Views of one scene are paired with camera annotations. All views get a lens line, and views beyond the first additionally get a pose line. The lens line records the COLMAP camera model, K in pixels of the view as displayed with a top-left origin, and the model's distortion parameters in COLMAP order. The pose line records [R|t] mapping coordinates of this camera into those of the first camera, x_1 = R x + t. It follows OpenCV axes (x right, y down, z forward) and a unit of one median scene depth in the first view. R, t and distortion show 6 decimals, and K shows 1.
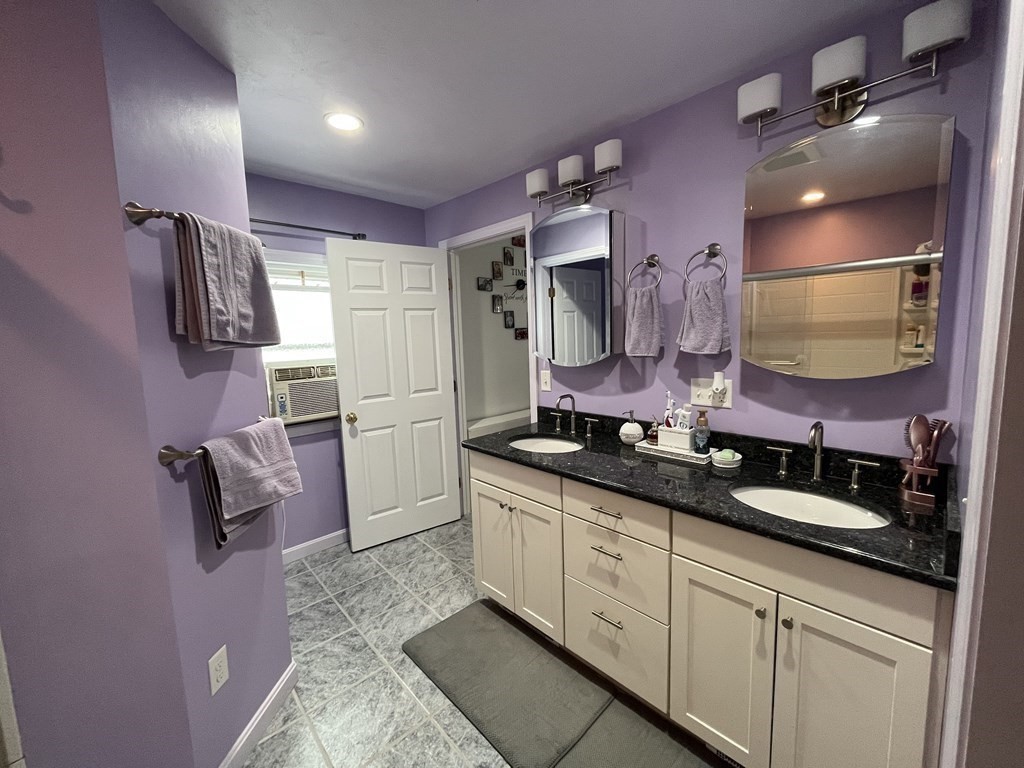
lens RADIAL K [[412.2, 0, 511.9], [0, 412.2, 379.0], [0, 0, 1]] dist [-0.005393, 0.000088]
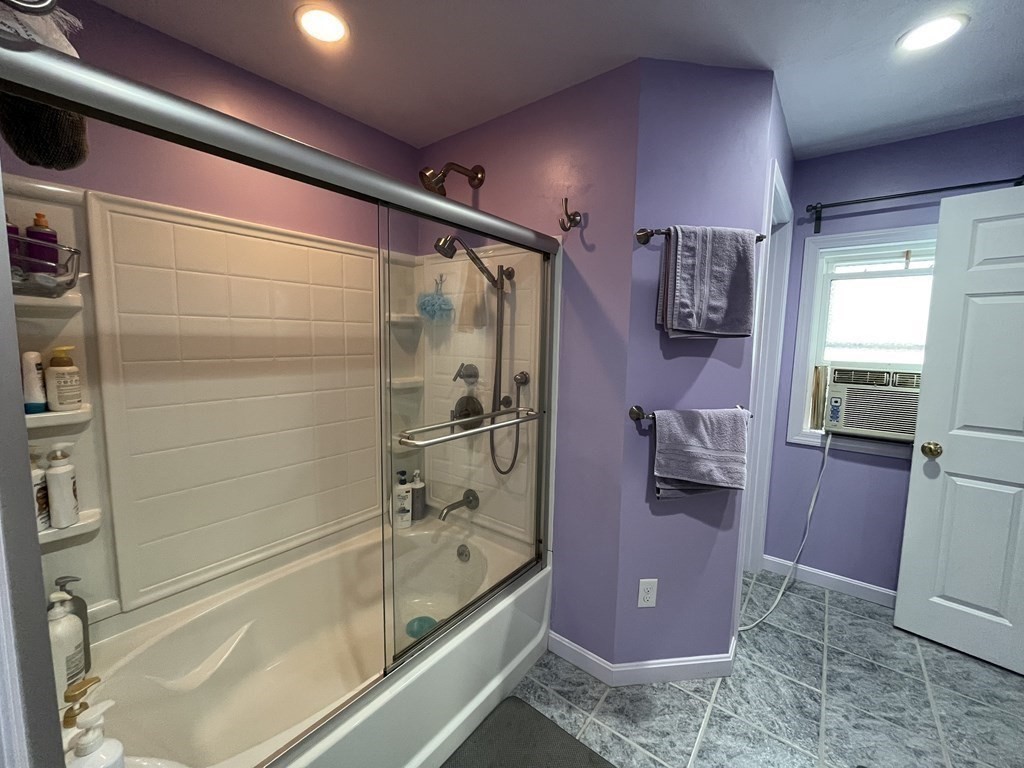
lens RADIAL K [[412.2, 0, 510.5], [0, 412.2, 378.9], [0, 0, 1]] dist [-0.005393, 0.000088]
pose [[0.144737, 0.135494, -0.980149, 0.260717], [-0.131994, 0.984371, 0.116586, -0.017560], [0.980627, 0.112499, 0.160359, 0.224748]]
